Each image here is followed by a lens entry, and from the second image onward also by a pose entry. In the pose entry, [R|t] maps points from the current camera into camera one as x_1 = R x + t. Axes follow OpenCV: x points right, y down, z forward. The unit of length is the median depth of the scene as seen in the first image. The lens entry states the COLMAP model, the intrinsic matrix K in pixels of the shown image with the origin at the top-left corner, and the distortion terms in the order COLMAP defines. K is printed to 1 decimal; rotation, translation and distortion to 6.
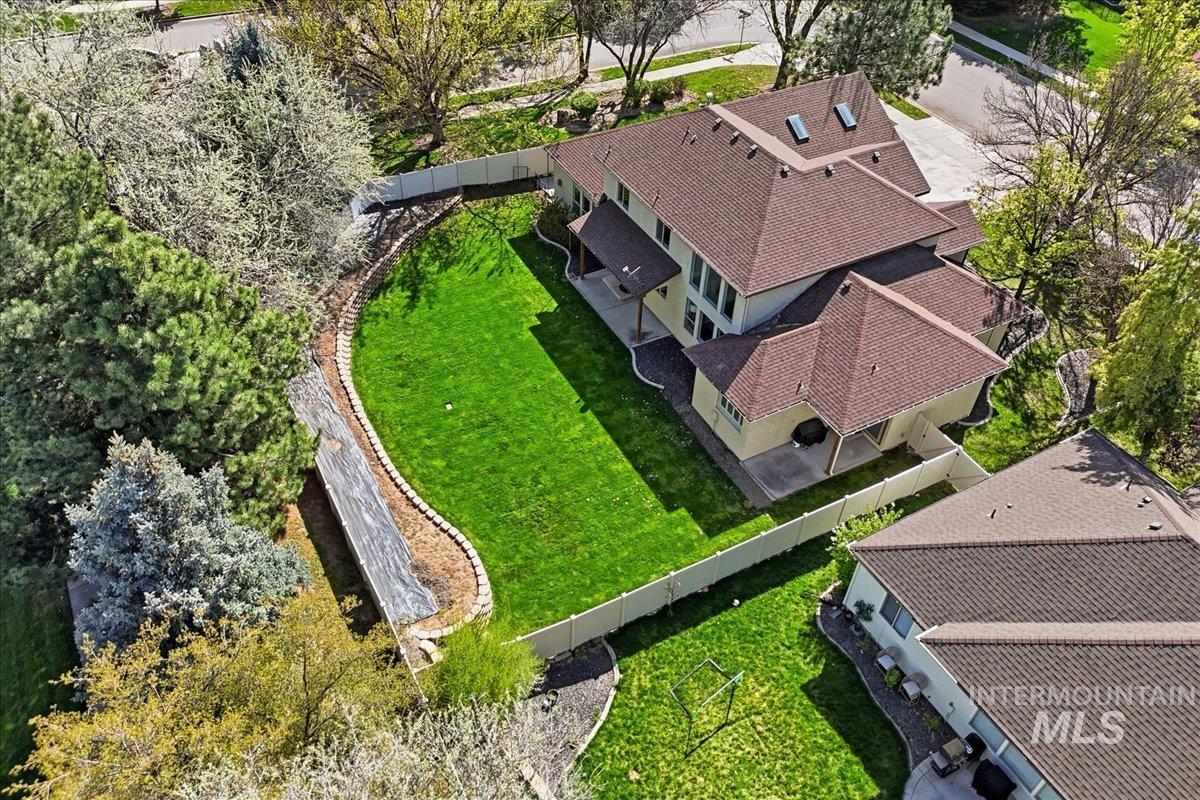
lens RADIAL K [[885.0, 0, 600.0], [0, 885.0, 400.0], [0, 0, 1]] dist [0.099427, -0.098213]
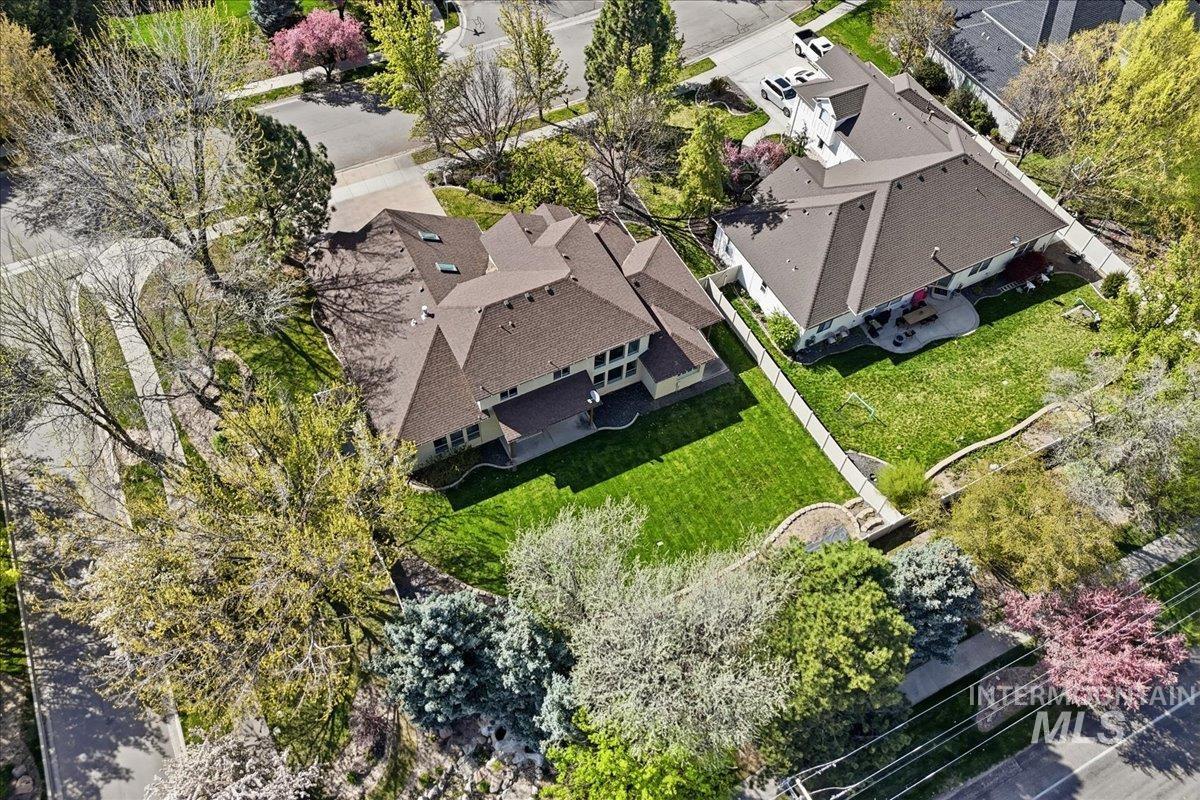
lens RADIAL K [[867.7, 0, 598.2], [0, 867.7, 387.5], [0, 0, 1]] dist [-0.002707, 0.040090]
pose [[0.037137, -0.849006, 0.527076, -0.771415], [0.661756, 0.416113, 0.623641, -1.144460], [-0.748799, 0.325636, 0.577289, 0.202126]]
